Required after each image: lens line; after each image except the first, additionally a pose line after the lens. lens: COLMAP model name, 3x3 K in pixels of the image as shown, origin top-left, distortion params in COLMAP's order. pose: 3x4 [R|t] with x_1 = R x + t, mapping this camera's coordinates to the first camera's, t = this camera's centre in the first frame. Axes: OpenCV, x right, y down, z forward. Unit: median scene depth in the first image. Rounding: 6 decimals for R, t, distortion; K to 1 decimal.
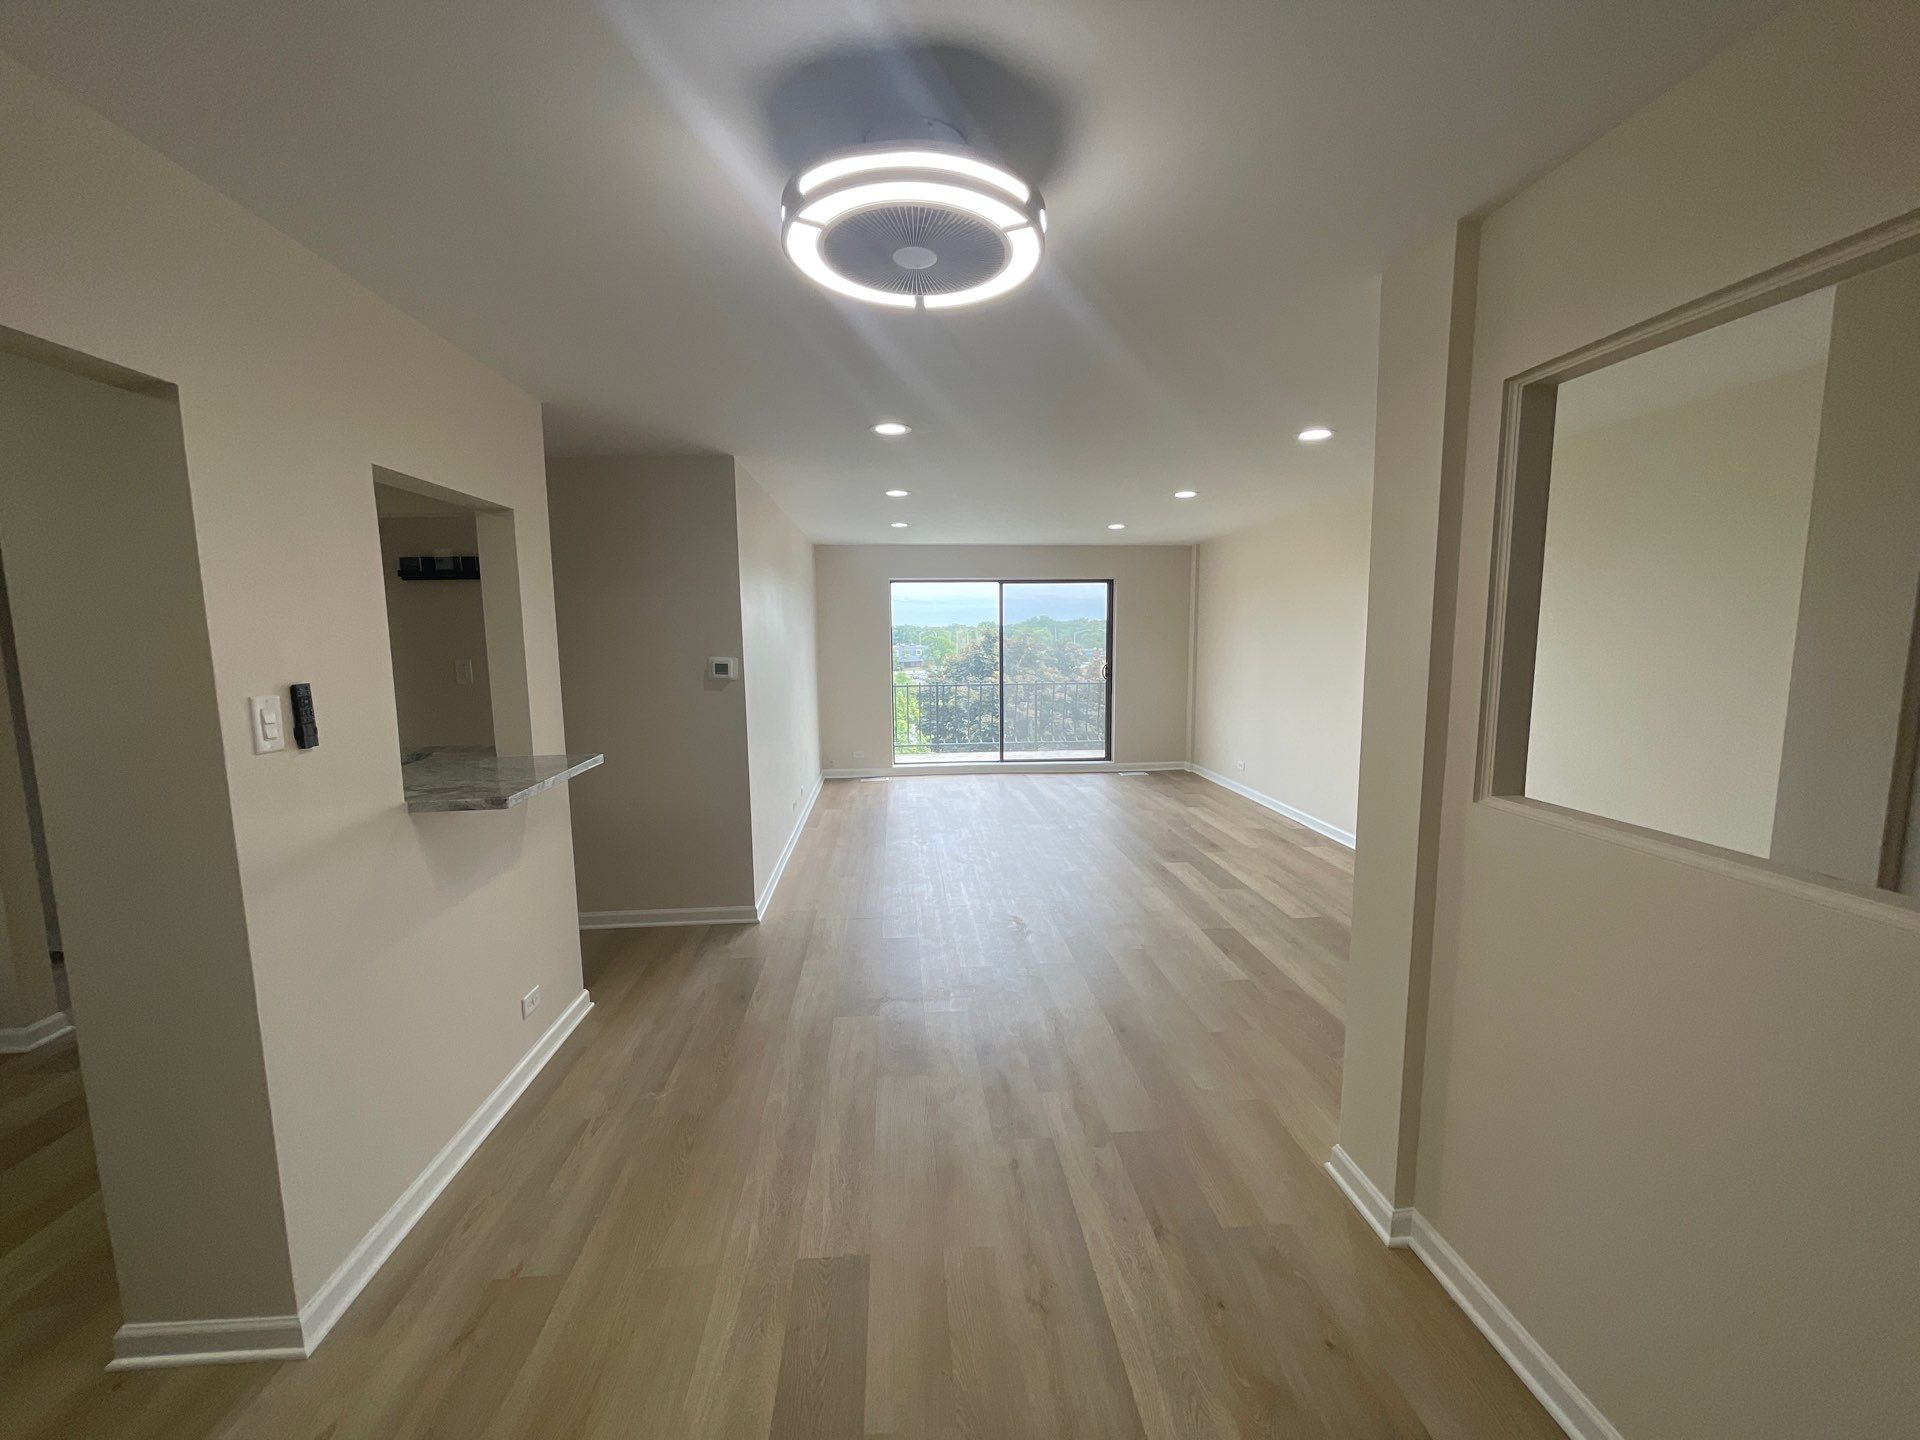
lens RADIAL K [[763.2, 0, 956.8], [0, 763.2, 720.7], [0, 0, 1]] dist [-0.003465, 0.000259]
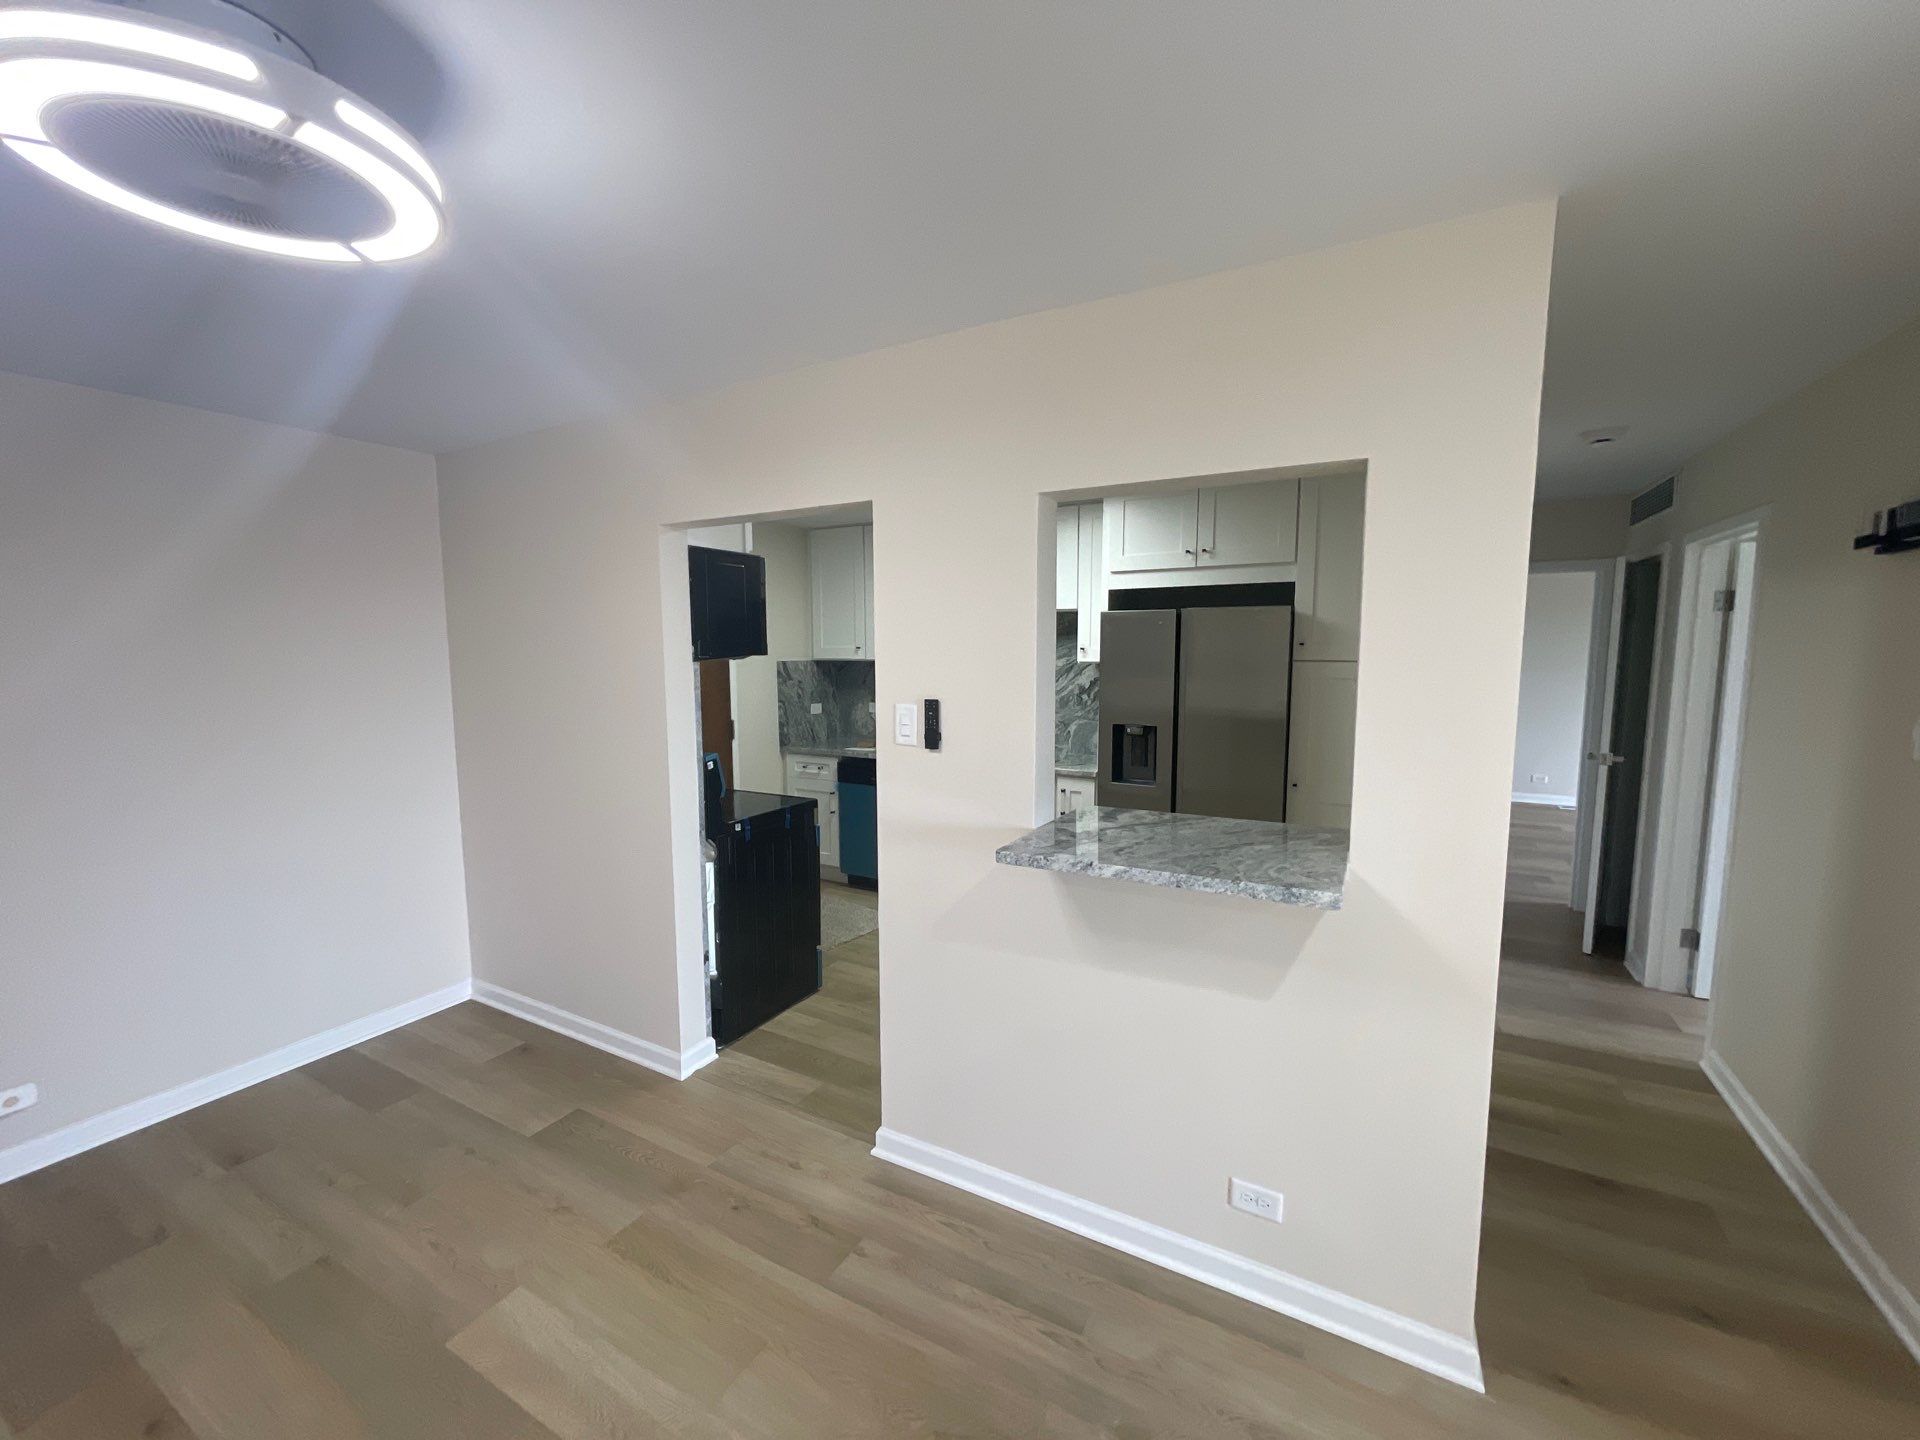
lens RADIAL K [[763.2, 0, 957.4], [0, 763.2, 731.4], [0, 0, 1]] dist [-0.003465, 0.000259]
pose [[-0.554383, 0.096775, -0.826616, 0.180189], [-0.085463, 0.981346, 0.172207, -0.217165], [0.827862, 0.166113, -0.535771, 1.711363]]
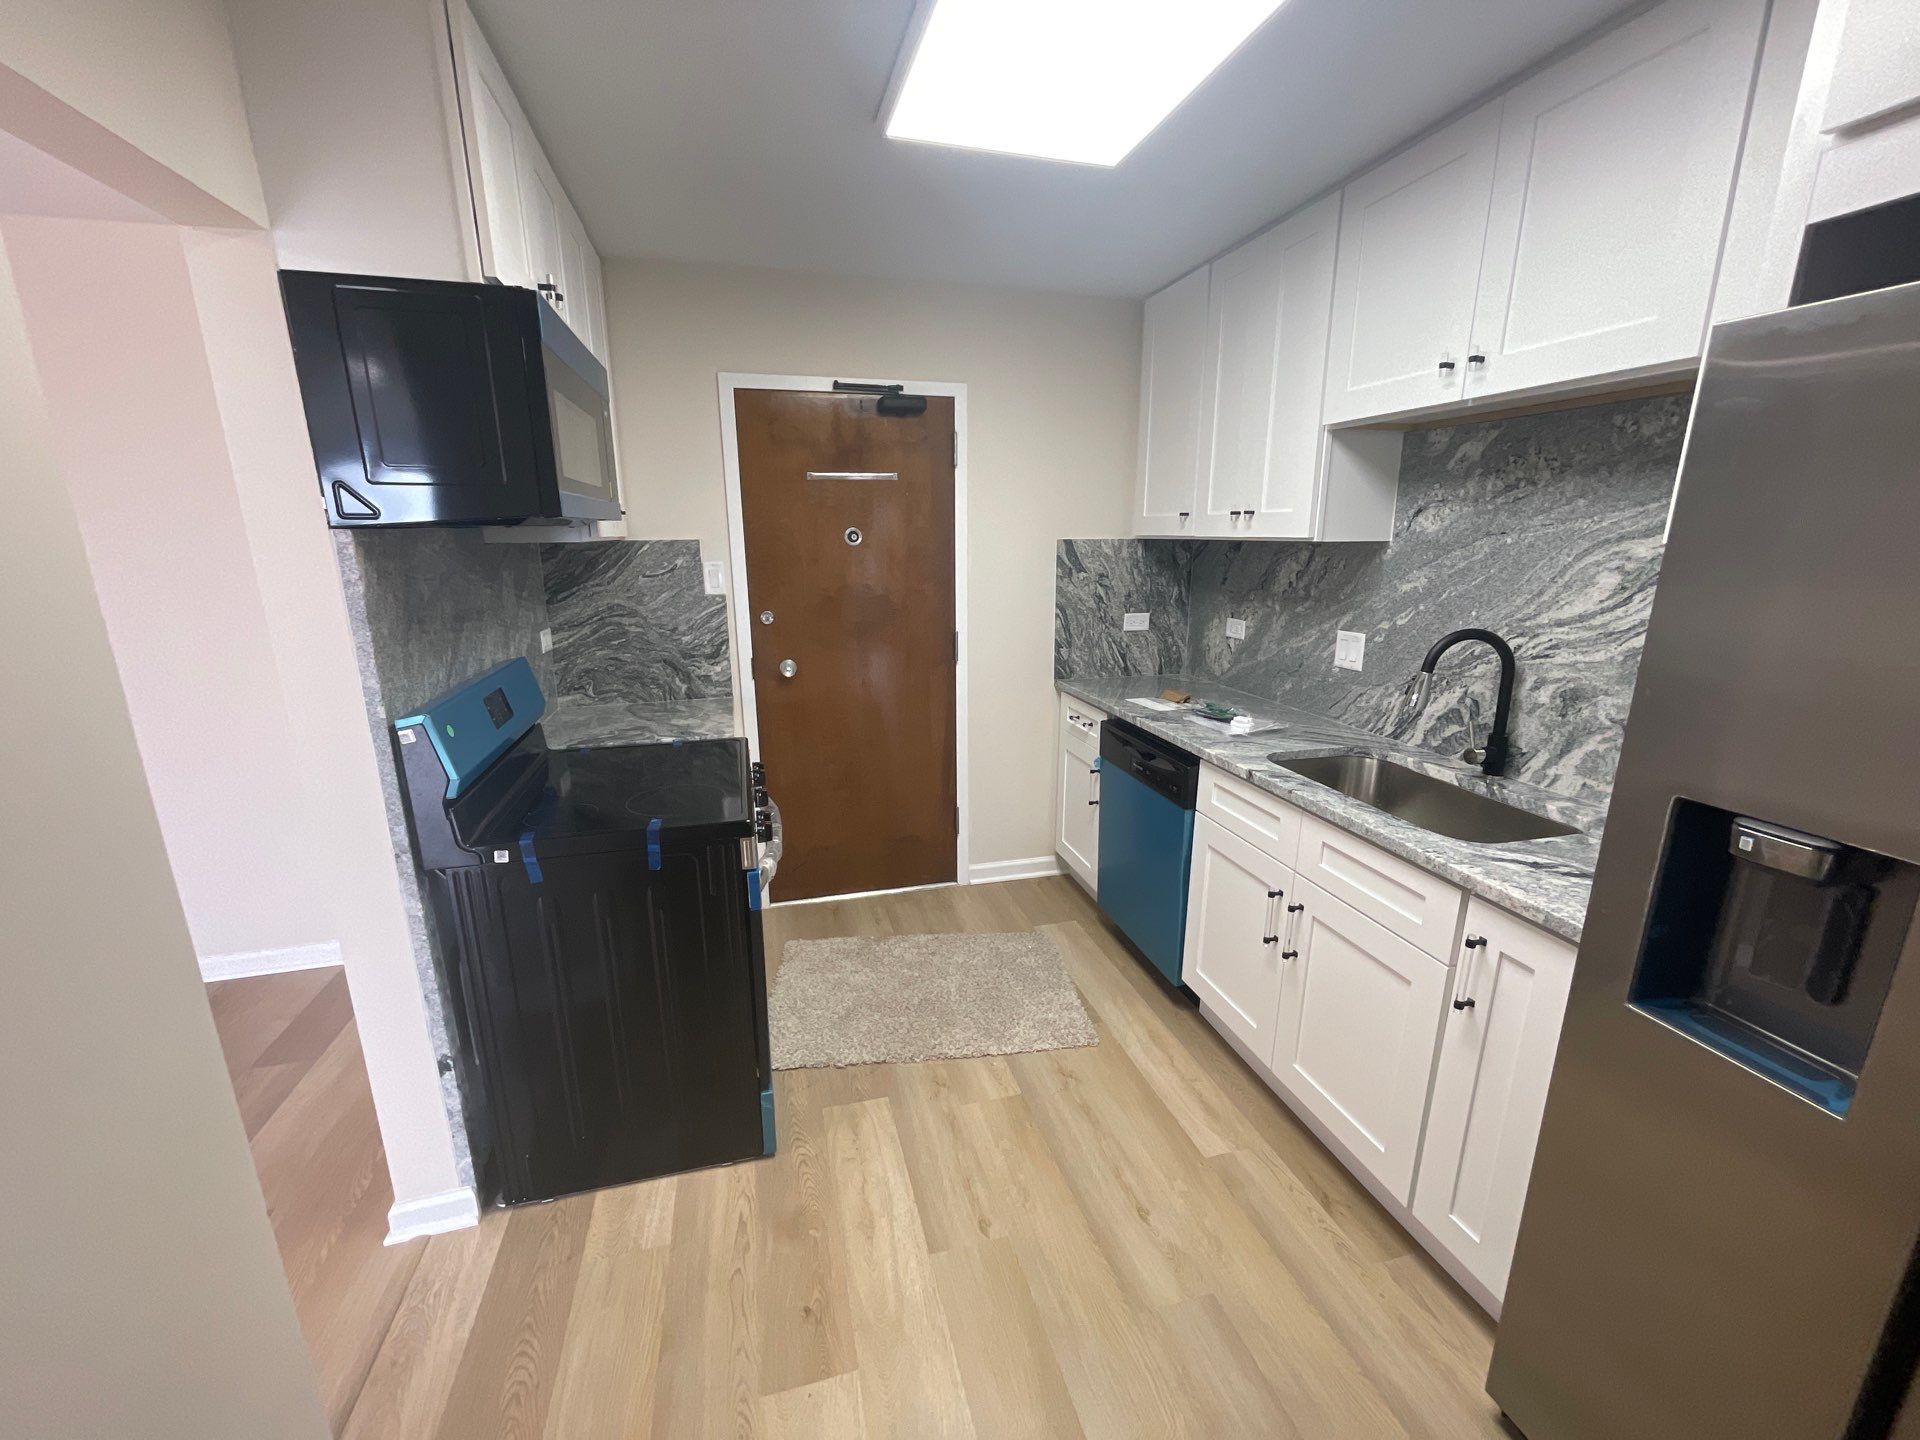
lens RADIAL K [[763.2, 0, 949.2], [0, 763.2, 732.0], [0, 0, 1]] dist [-0.003465, 0.000259]
pose [[-0.984900, 0.054969, -0.164168, -0.490101], [-0.006402, 0.936044, 0.351825, -0.175544], [0.173008, 0.347563, -0.921557, 1.520504]]
